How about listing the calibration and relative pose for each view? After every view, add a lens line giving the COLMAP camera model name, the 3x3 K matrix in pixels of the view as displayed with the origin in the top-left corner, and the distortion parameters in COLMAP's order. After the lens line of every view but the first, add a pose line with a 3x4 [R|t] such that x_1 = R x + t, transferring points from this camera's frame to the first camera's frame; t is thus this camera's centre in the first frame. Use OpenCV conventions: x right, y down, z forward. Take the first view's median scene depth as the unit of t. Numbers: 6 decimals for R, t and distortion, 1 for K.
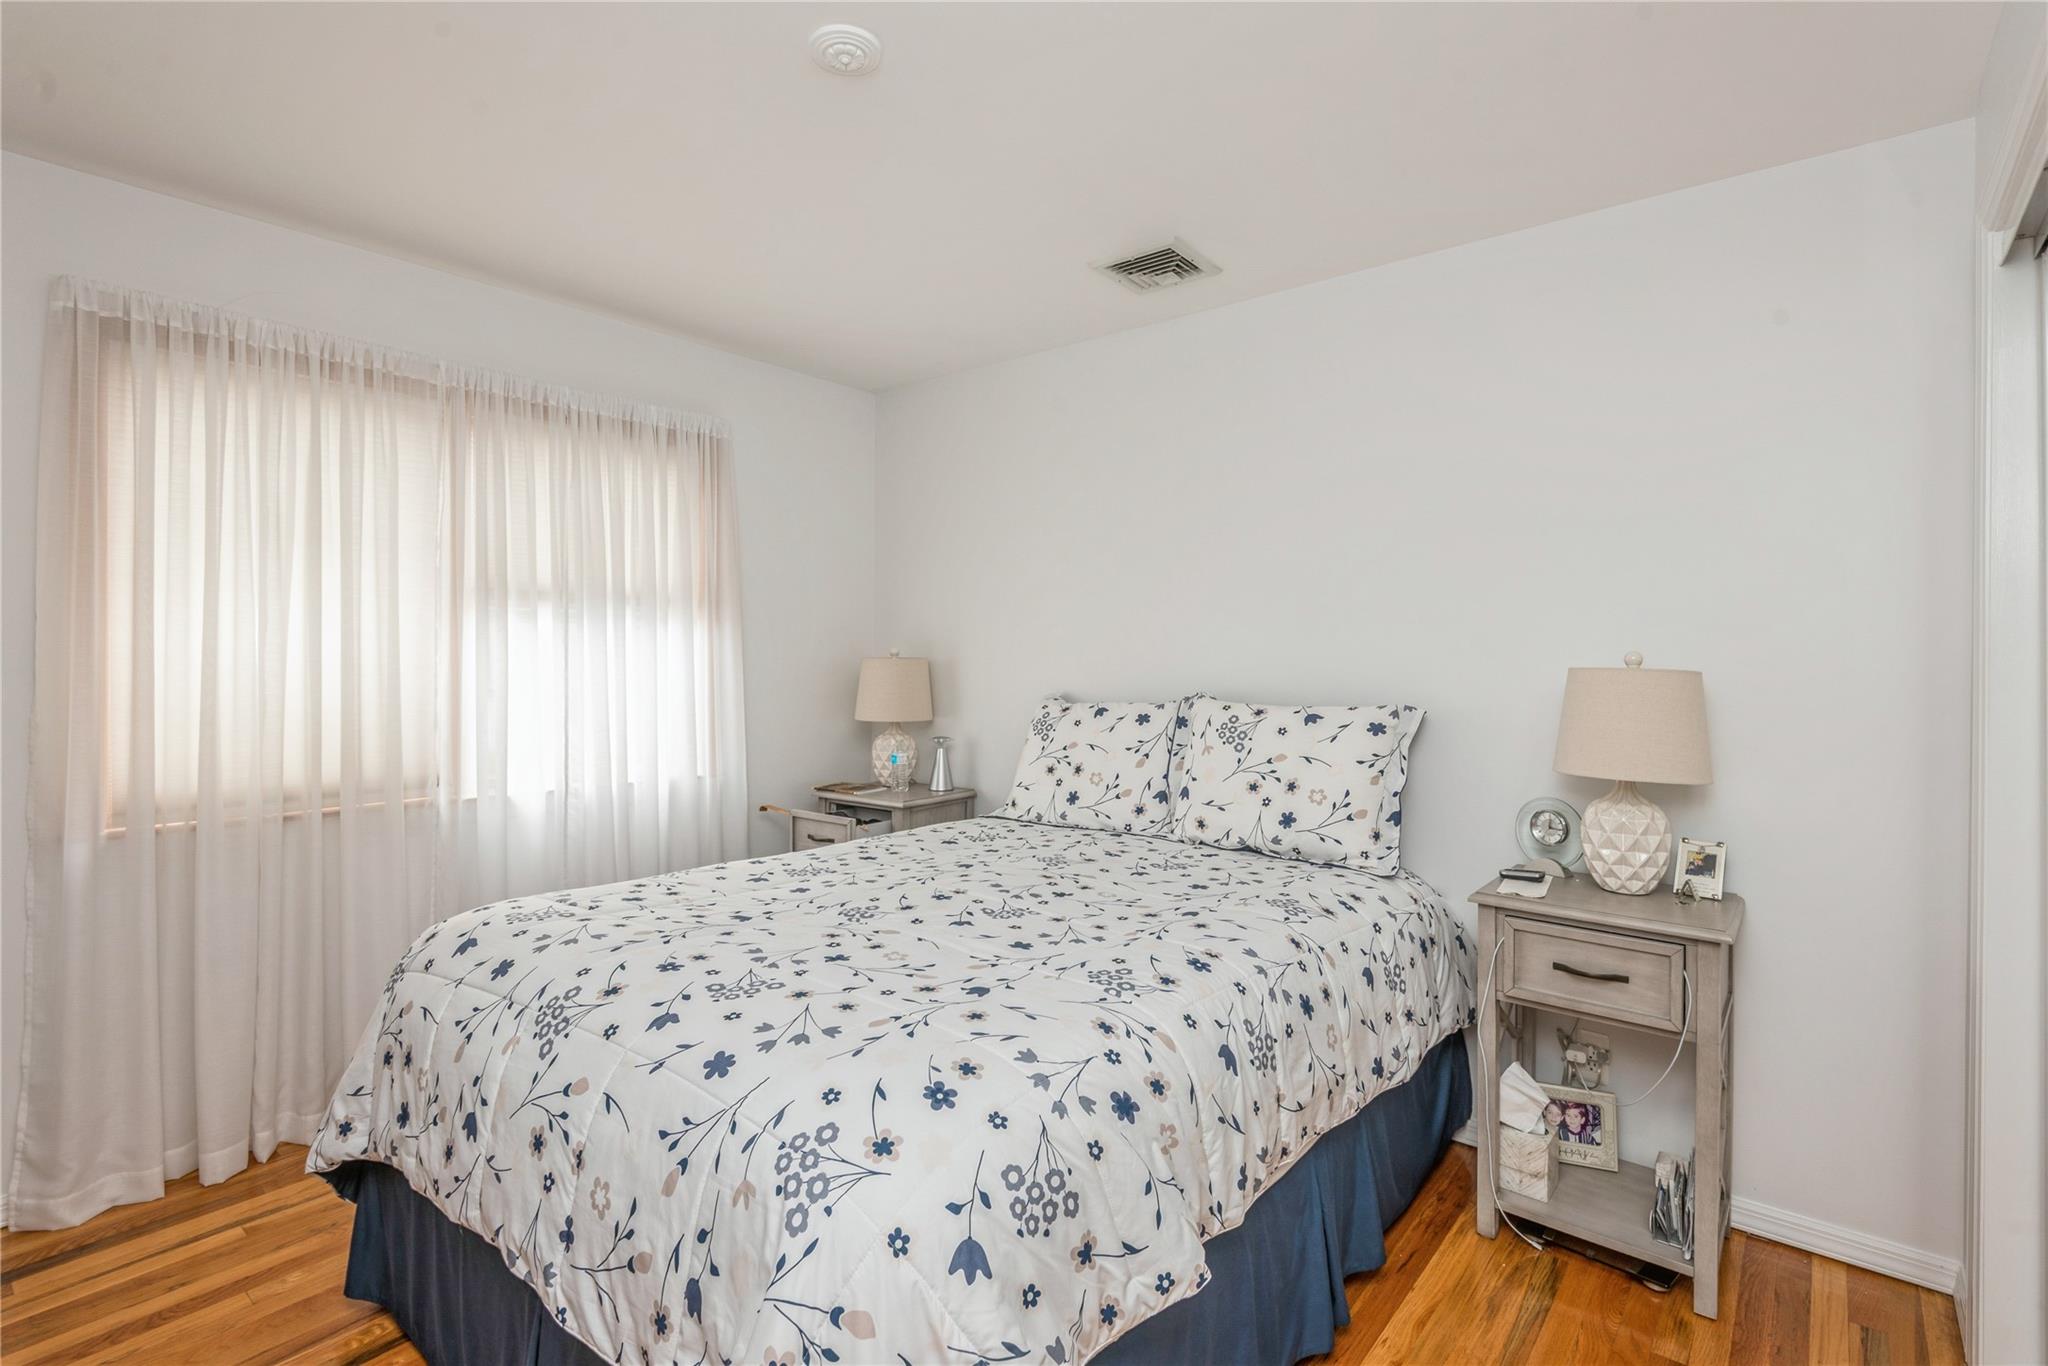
lens RADIAL K [[939.0, 0, 1027.8], [0, 939.0, 663.5], [0, 0, 1]] dist [0.016528, -0.011287]
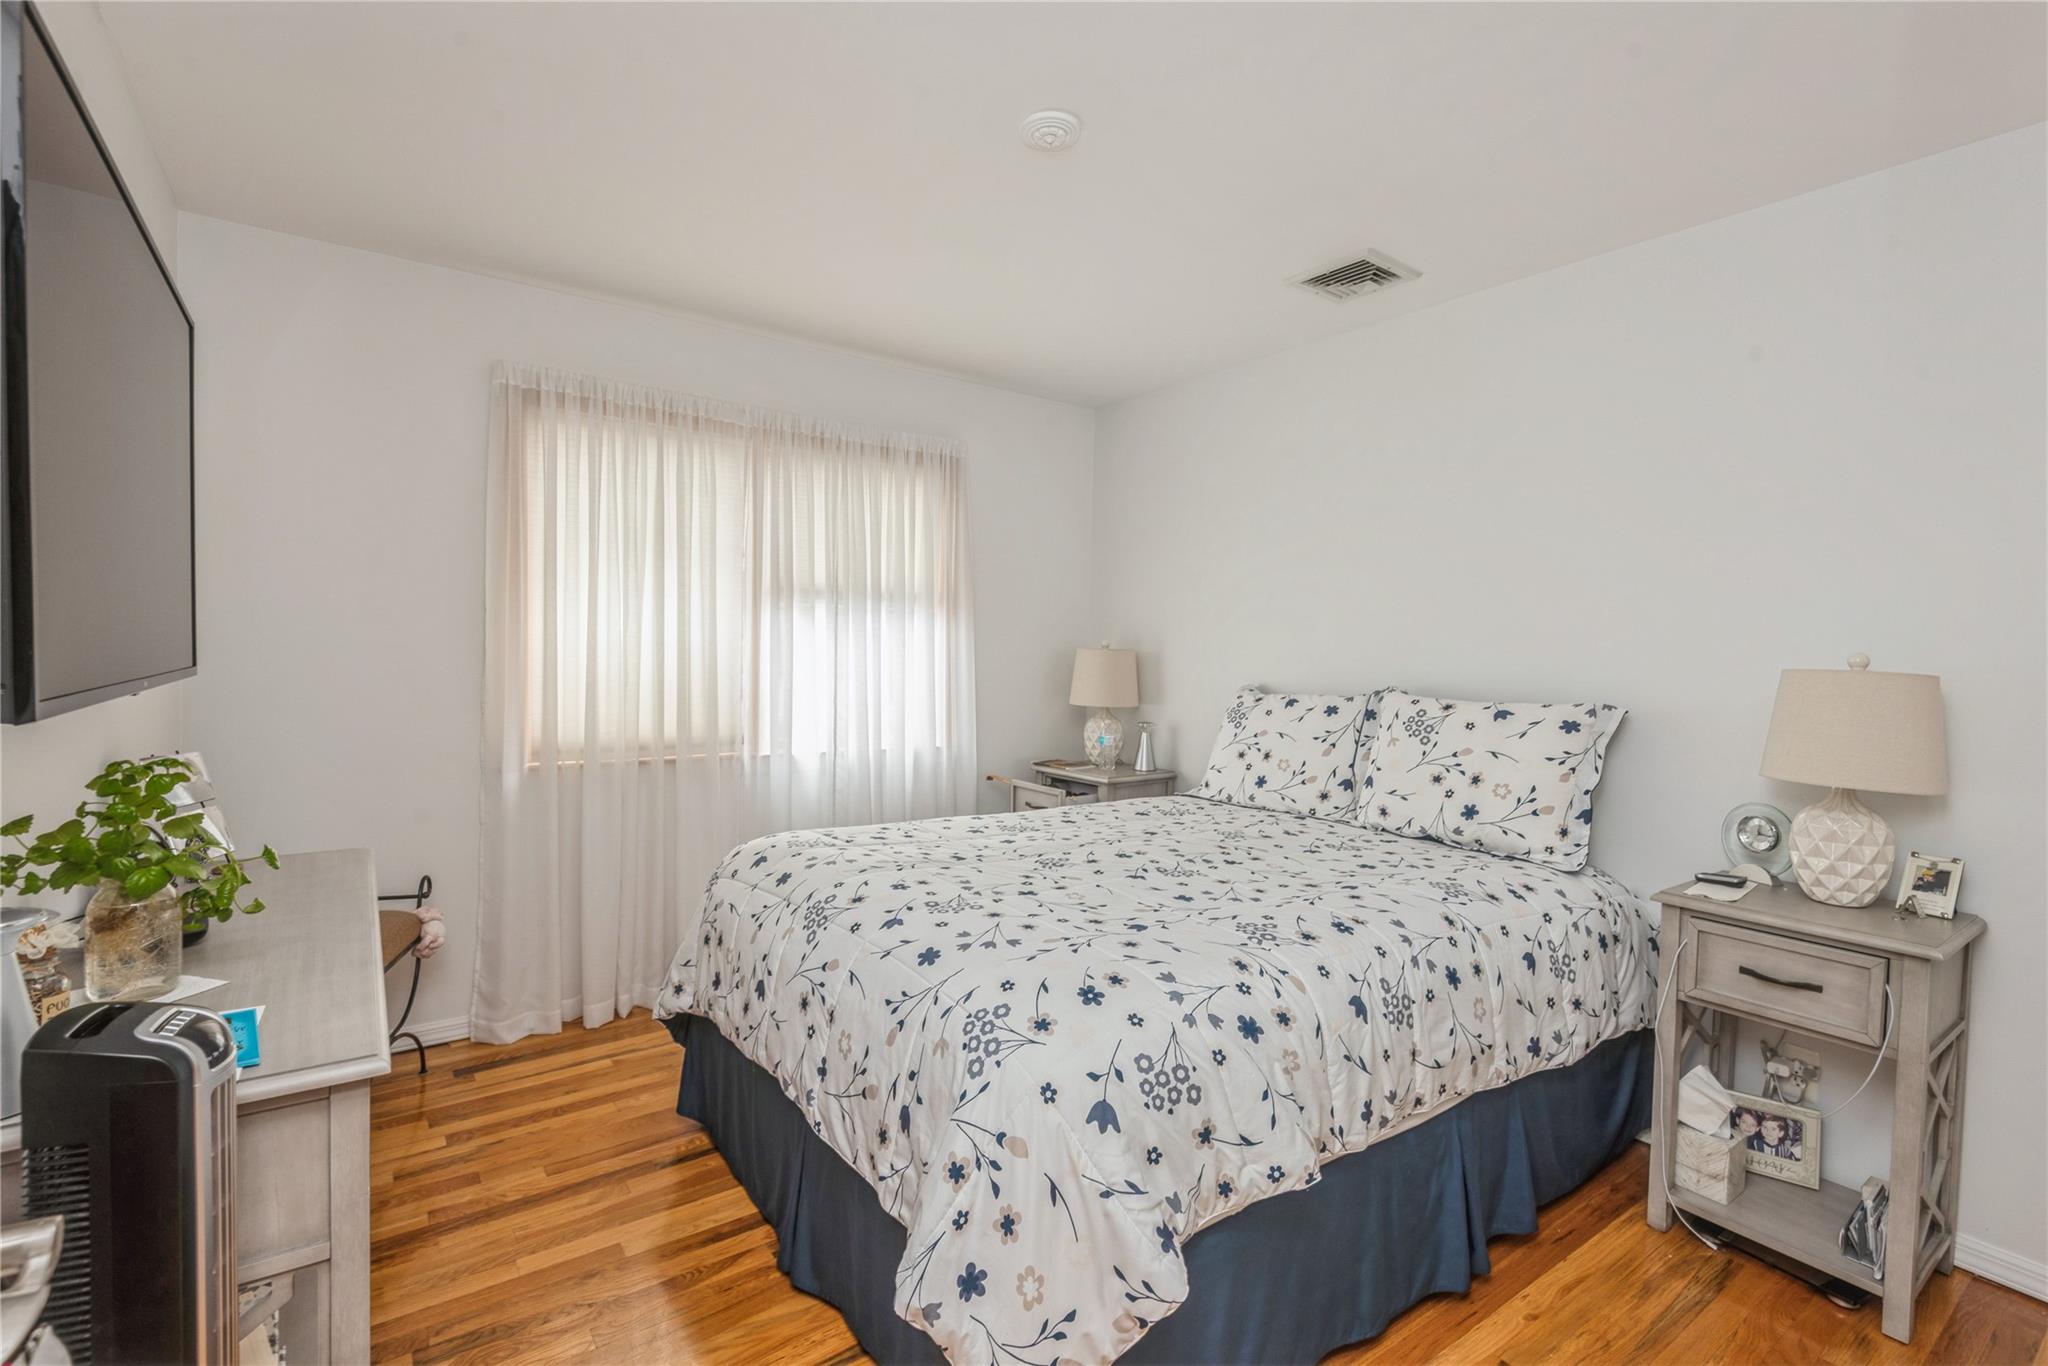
lens RADIAL K [[939.0, 0, 1037.6], [0, 939.0, 683.8], [0, 0, 1]] dist [0.016528, -0.011287]
pose [[0.966937, 0.023858, -0.253896, 0.093734], [-0.016571, 0.999388, 0.030801, 0.002652], [0.254475, -0.025576, 0.966741, -0.142782]]
